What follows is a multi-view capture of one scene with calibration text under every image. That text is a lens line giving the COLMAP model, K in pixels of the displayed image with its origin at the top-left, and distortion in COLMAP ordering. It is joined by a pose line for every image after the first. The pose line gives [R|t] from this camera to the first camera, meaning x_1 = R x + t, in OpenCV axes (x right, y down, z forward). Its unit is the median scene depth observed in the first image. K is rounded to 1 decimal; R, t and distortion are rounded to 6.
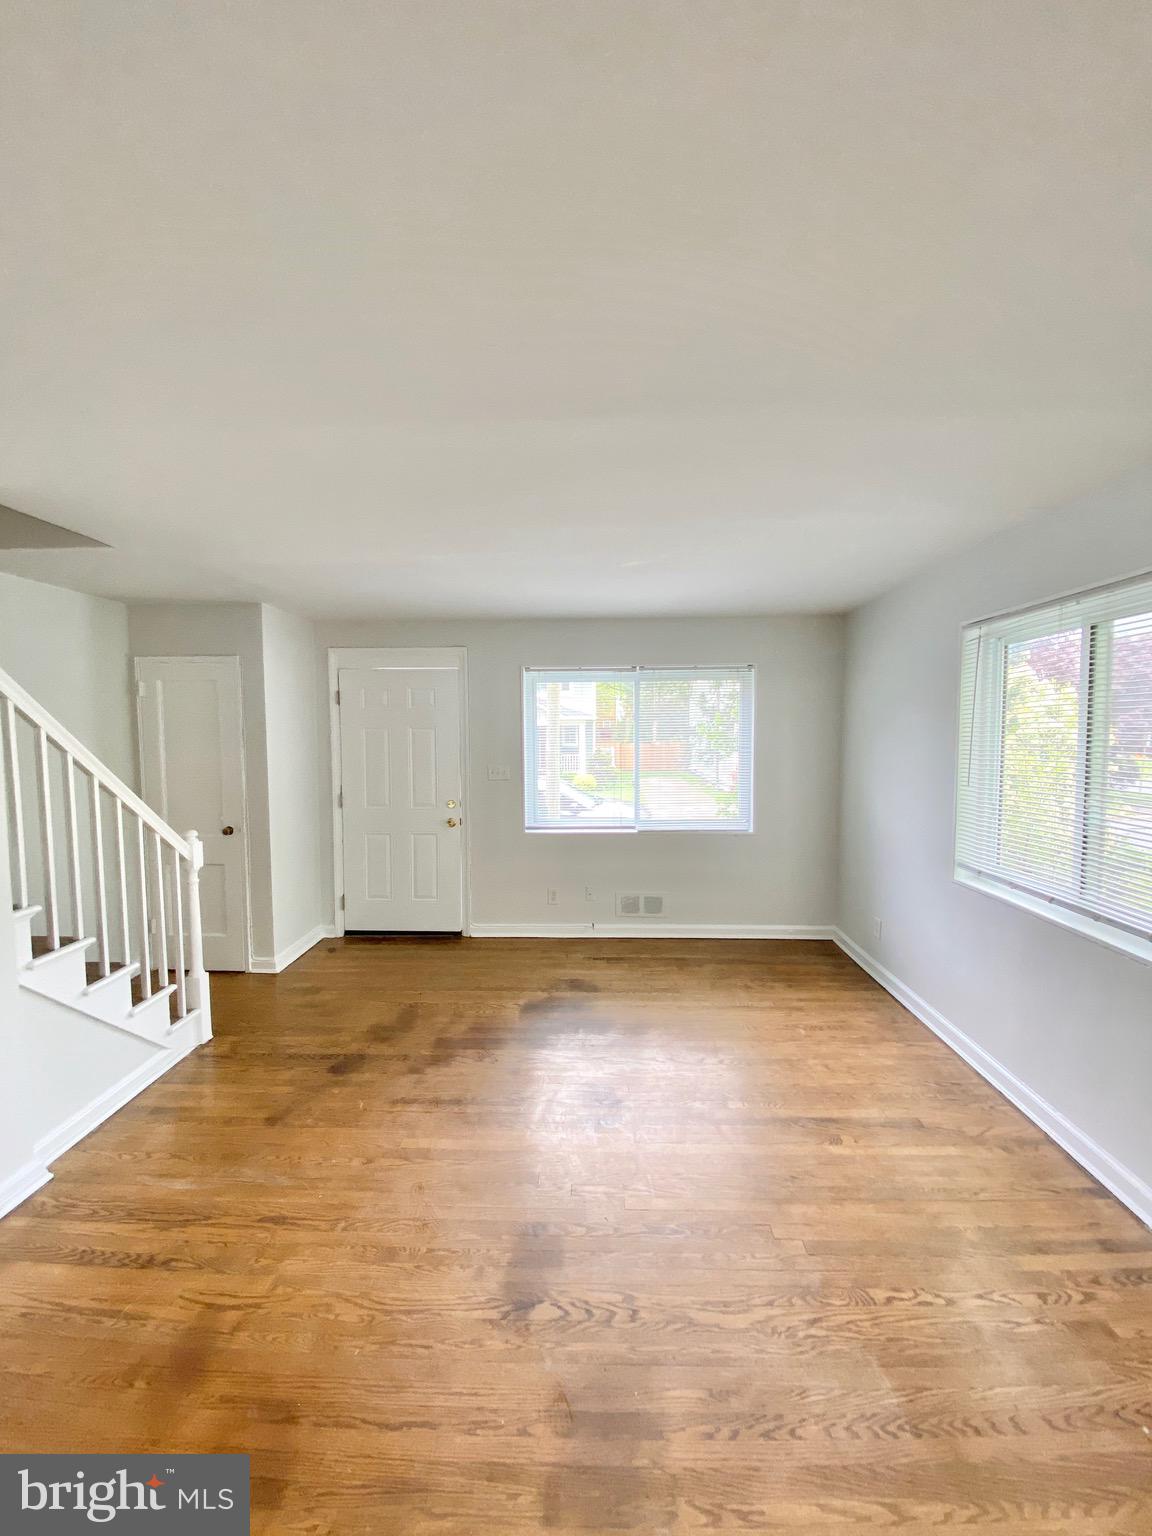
lens RADIAL K [[619.2, 0, 582.9], [0, 619.2, 773.0], [0, 0, 1]] dist [-0.001659, -0.018751]
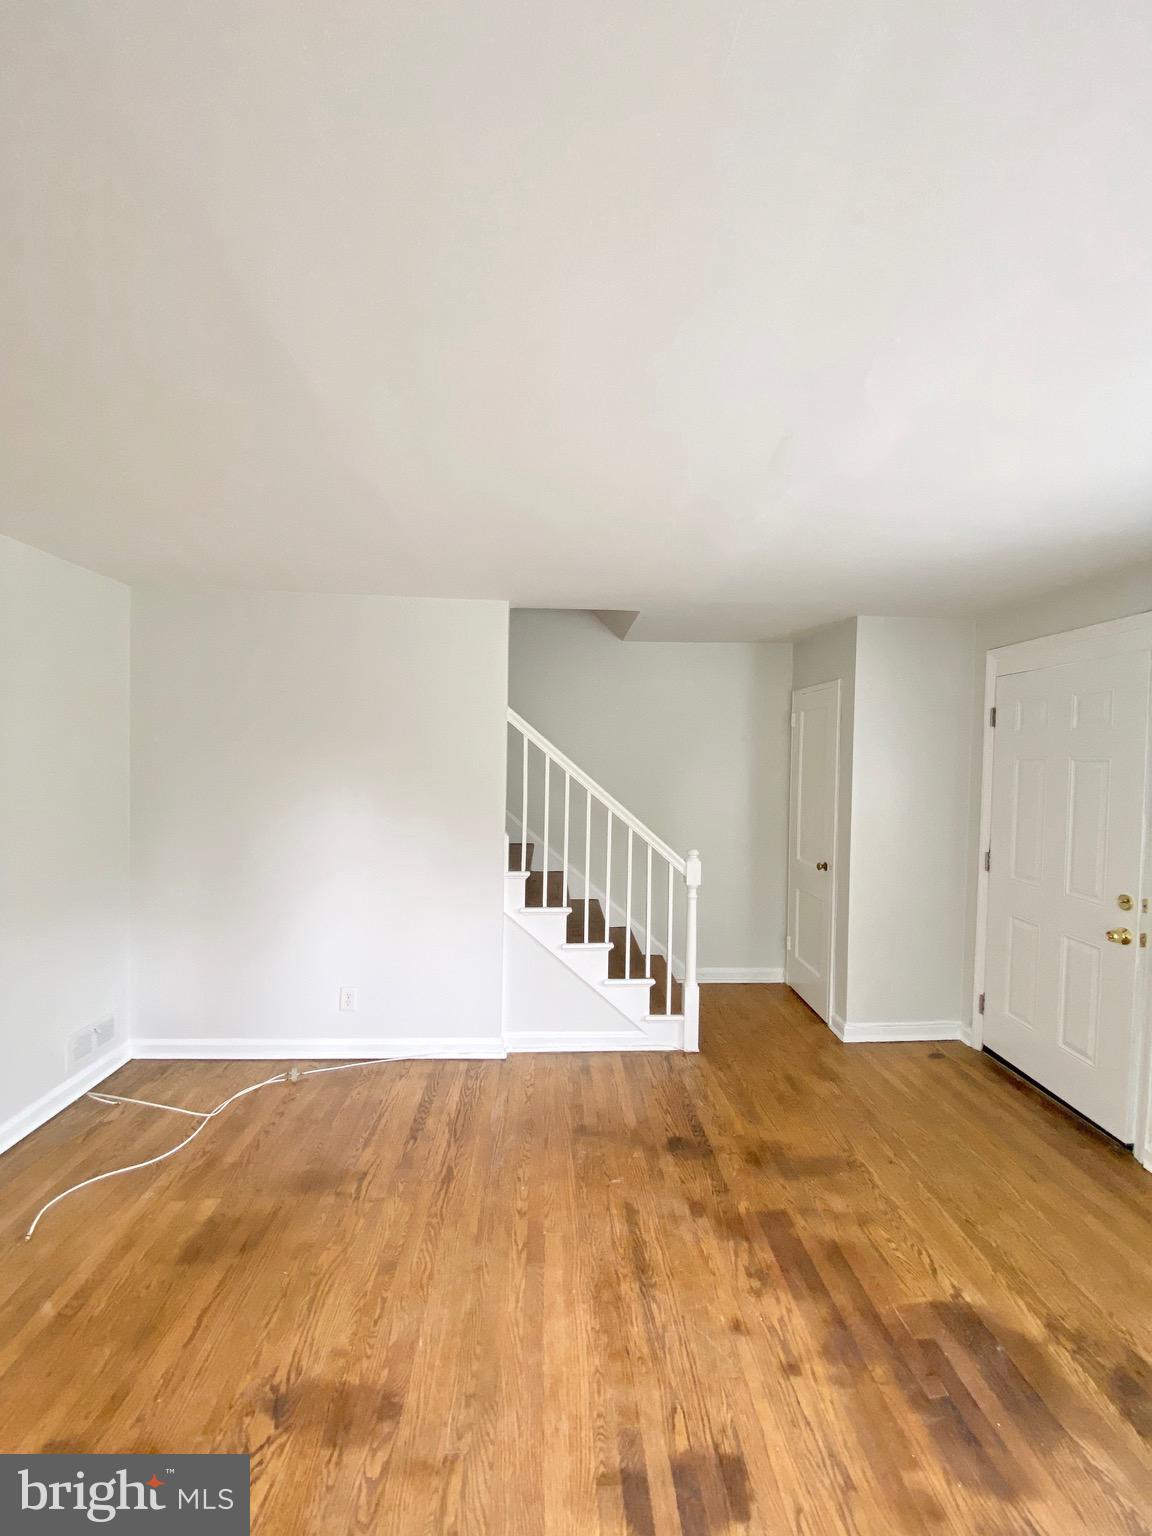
lens RADIAL K [[623.0, 0, 580.7], [0, 623.0, 765.5], [0, 0, 1]] dist [0.015453, -0.018222]
pose [[0.078800, 0.028471, -0.996484, 0.439296], [-0.087294, 0.995949, 0.021552, -0.060079], [0.993061, 0.085289, 0.080967, 0.706275]]
